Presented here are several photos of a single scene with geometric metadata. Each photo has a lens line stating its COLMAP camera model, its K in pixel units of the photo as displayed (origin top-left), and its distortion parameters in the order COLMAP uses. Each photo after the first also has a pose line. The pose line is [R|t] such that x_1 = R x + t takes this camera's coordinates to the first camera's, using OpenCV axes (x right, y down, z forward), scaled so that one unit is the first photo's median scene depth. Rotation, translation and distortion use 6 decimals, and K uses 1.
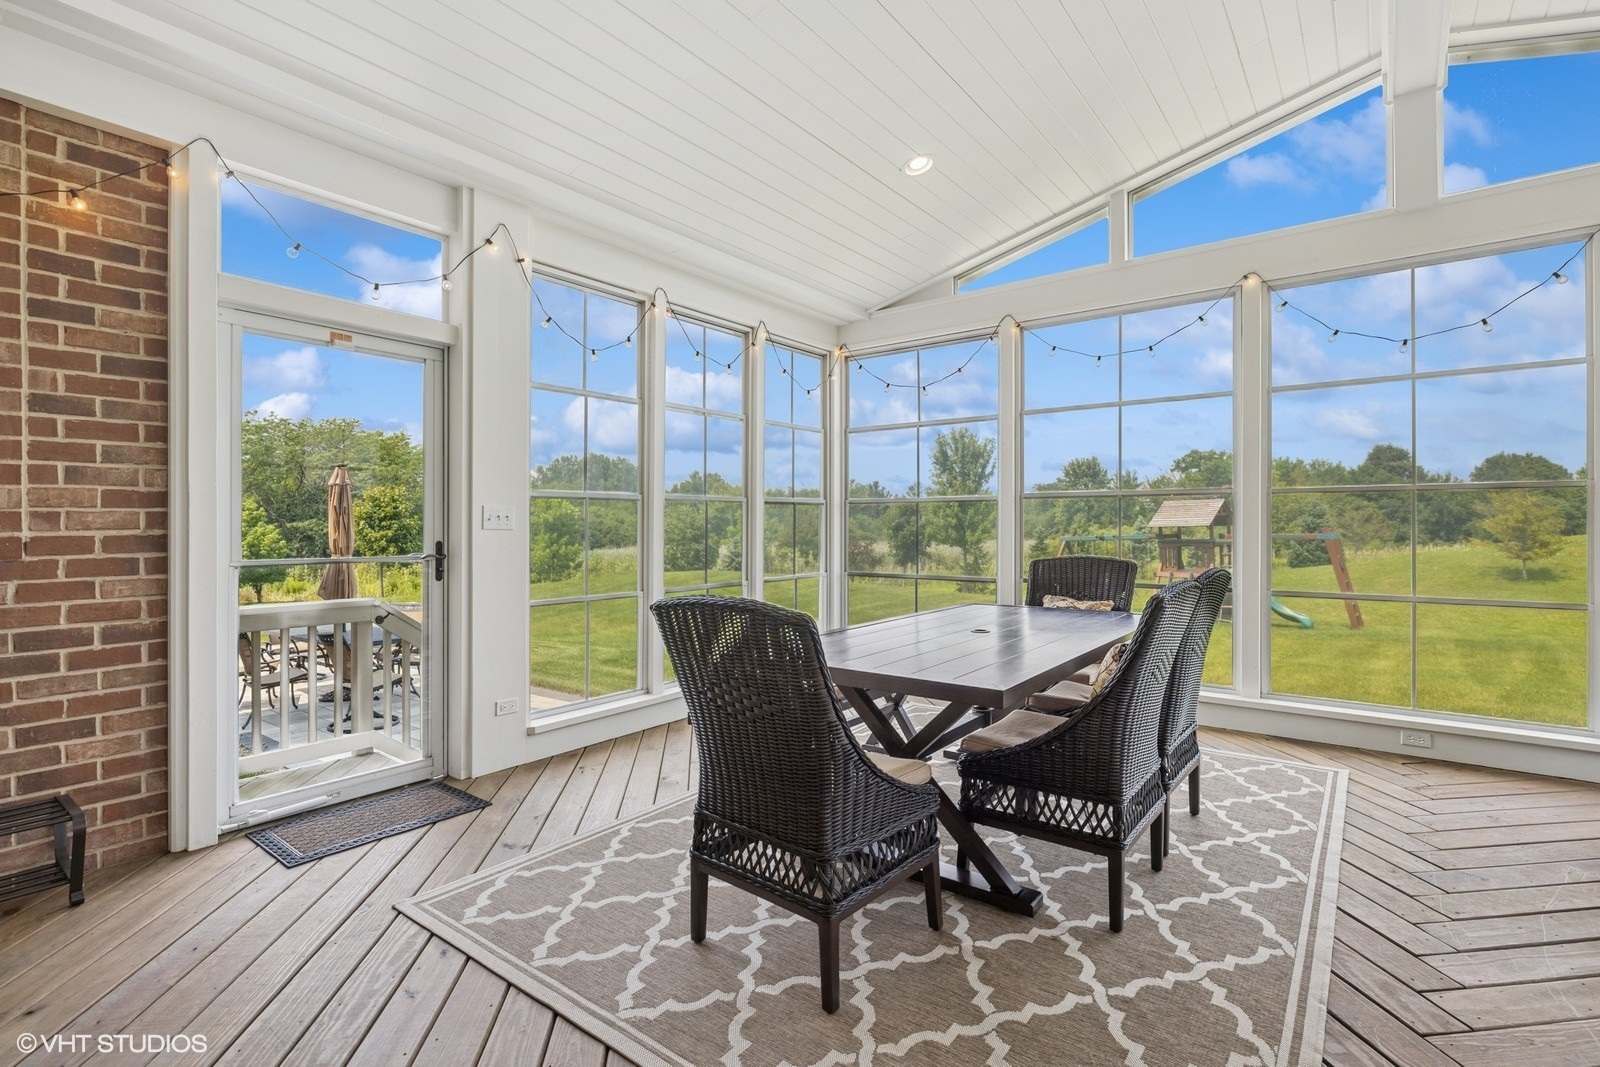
lens RADIAL K [[754.7, 0, 799.4], [0, 754.7, 531.2], [0, 0, 1]] dist [-0.007781, 0.001541]
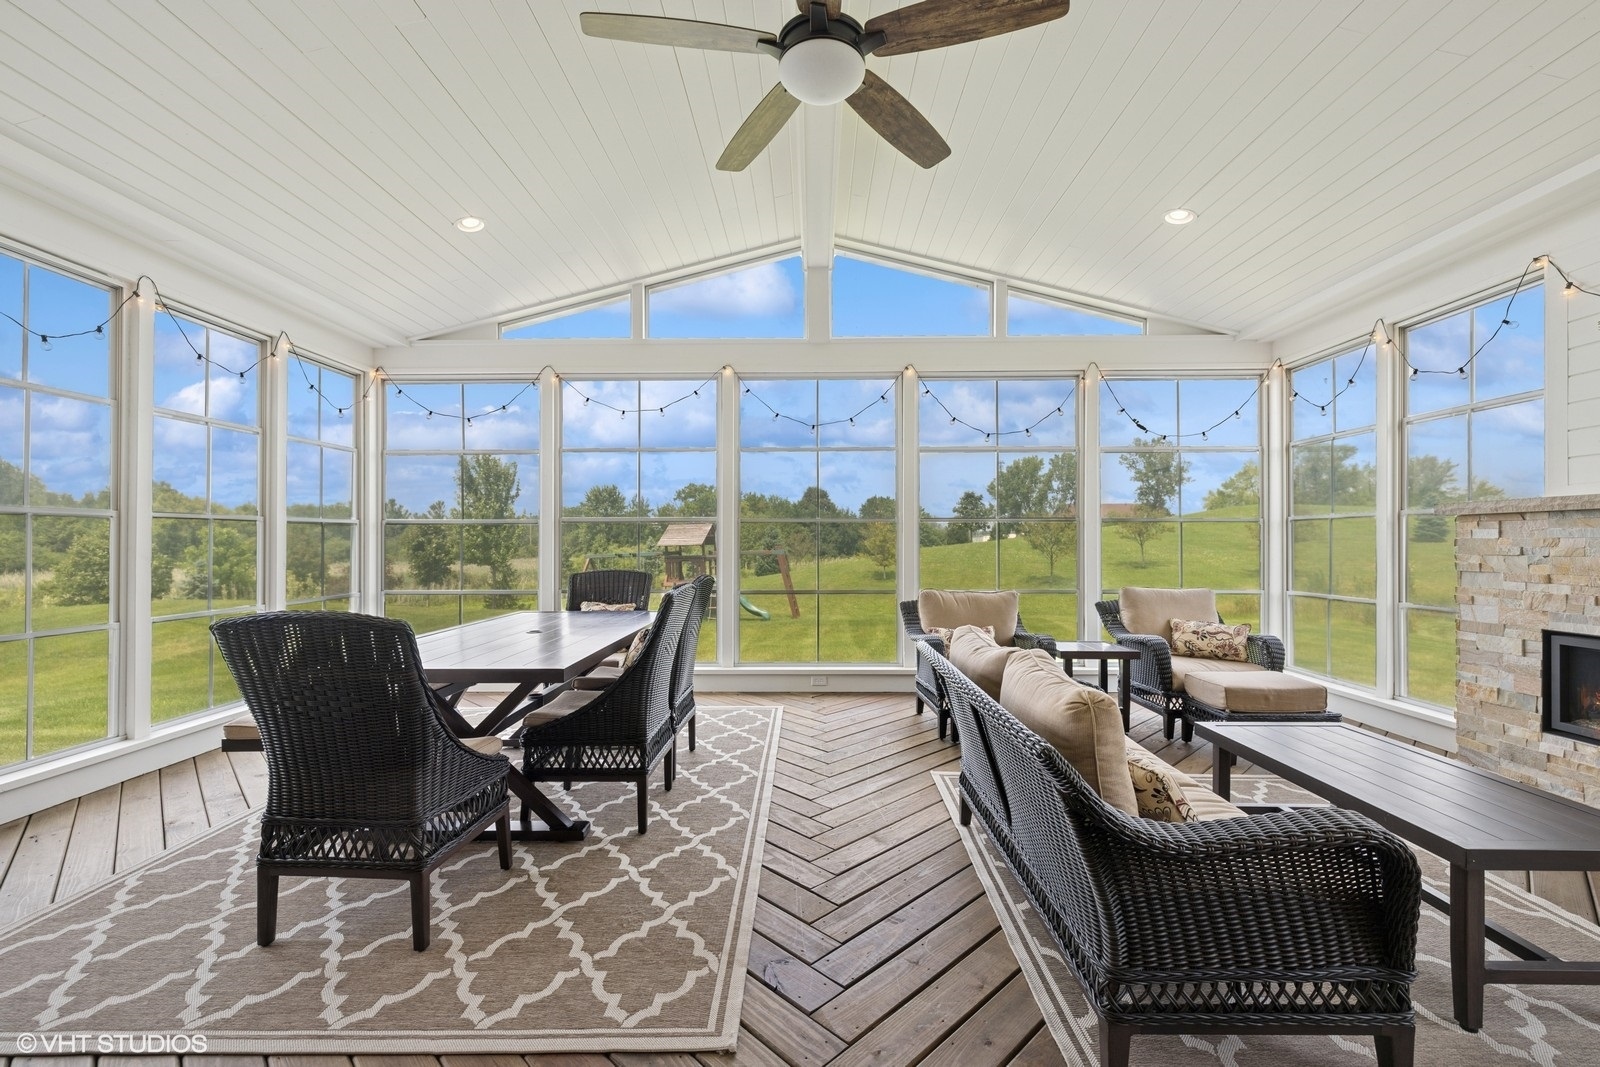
lens RADIAL K [[676.2, 0, 801.7], [0, 676.2, 529.9], [0, 0, 1]] dist [0.000988, 0.000056]
pose [[0.799227, 0.011583, 0.600917, -0.083663], [0.006189, 0.999603, -0.027500, -0.000484], [-0.600997, 0.025698, 0.798838, -0.158668]]
